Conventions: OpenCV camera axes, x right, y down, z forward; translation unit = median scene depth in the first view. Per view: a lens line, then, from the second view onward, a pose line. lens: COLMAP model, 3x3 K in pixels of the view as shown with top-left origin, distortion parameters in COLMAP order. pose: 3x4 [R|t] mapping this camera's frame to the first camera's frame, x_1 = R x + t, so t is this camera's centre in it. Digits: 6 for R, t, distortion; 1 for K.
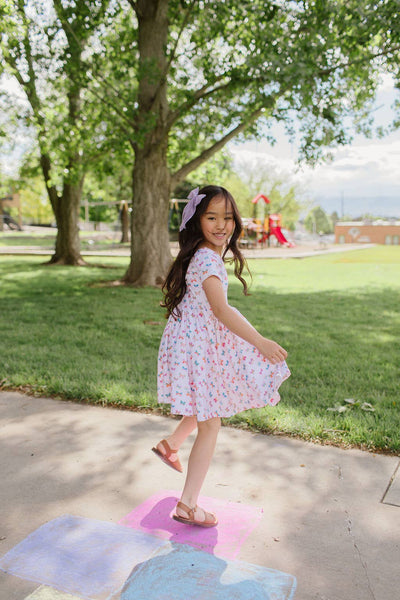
lens RADIAL K [[558.6, 0, 190.8], [0, 558.6, 309.6], [0, 0, 1]] dist [-0.011683, -0.028282]
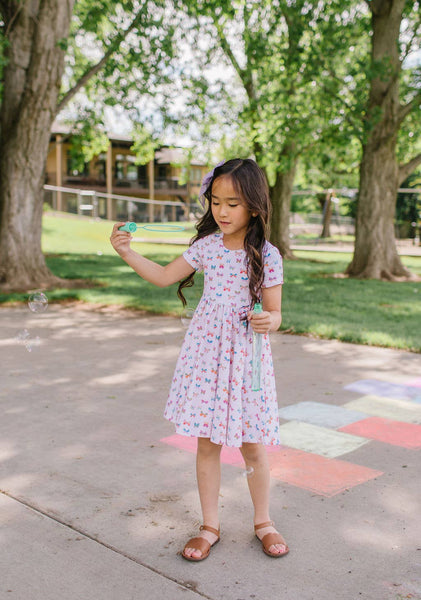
lens RADIAL K [[689.0, 0, 219.1], [0, 689.0, 273.8], [0, 0, 1]] dist [-0.017902, 0.000000]
pose [[0.965973, 0.038099, -0.255821, -0.015811], [-0.055190, 0.996674, -0.059962, 0.021729], [0.252685, 0.072040, 0.964863, -0.146813]]
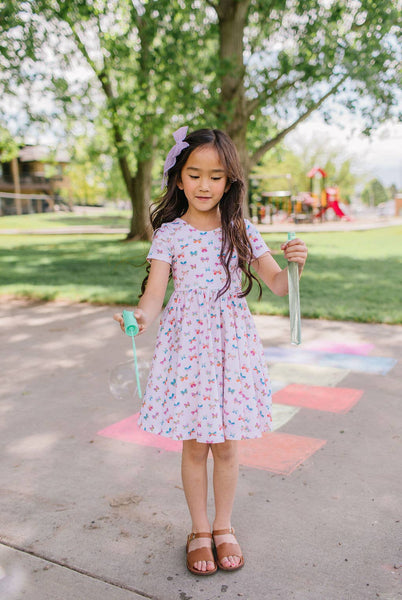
lens RADIAL K [[594.6, 0, 213.5], [0, 594.6, 286.1], [0, 0, 1]] dist [-0.008807, 0.000000]
pose [[0.998816, -0.021231, -0.043763, -0.038591], [0.020824, 0.999736, -0.009731, 0.019387], [0.043958, 0.008808, 0.998995, -0.124393]]
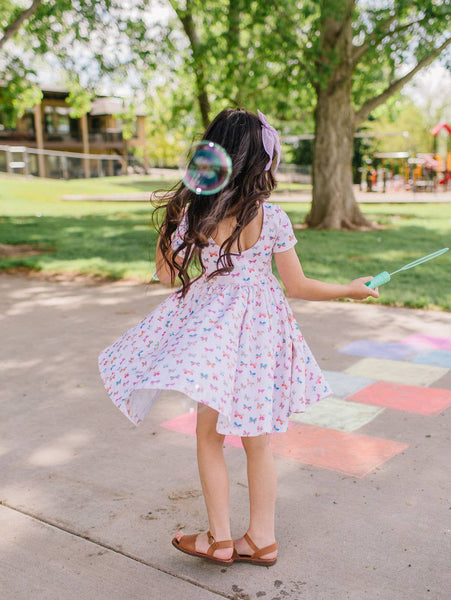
lens RADIAL K [[711.1, 0, 232.2], [0, 711.1, 277.4], [0, 0, 1]] dist [-0.016829, 0.000000]
pose [[0.987619, 0.004018, -0.156820, -0.032253], [-0.002847, 0.999966, 0.007690, 0.018390], [0.156846, -0.007148, 0.987597, -0.138156]]
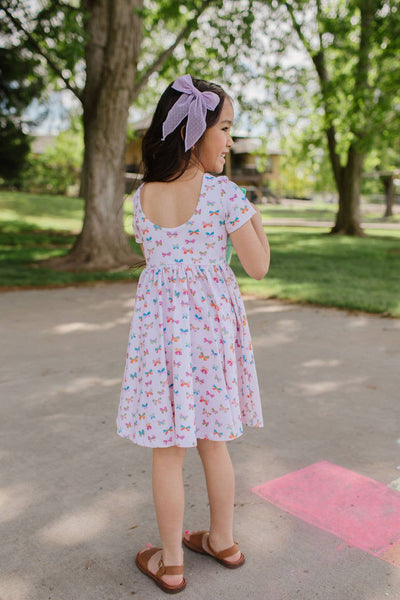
lens RADIAL K [[596.2, 0, 198.1], [0, 596.2, 303.4], [0, 0, 1]] dist [-0.025318, 0.000000]
pose [[0.917834, 0.061701, -0.392140, -0.043524], [-0.052669, 0.998041, 0.033760, 0.018142], [0.393455, -0.010332, 0.919286, -0.077075]]
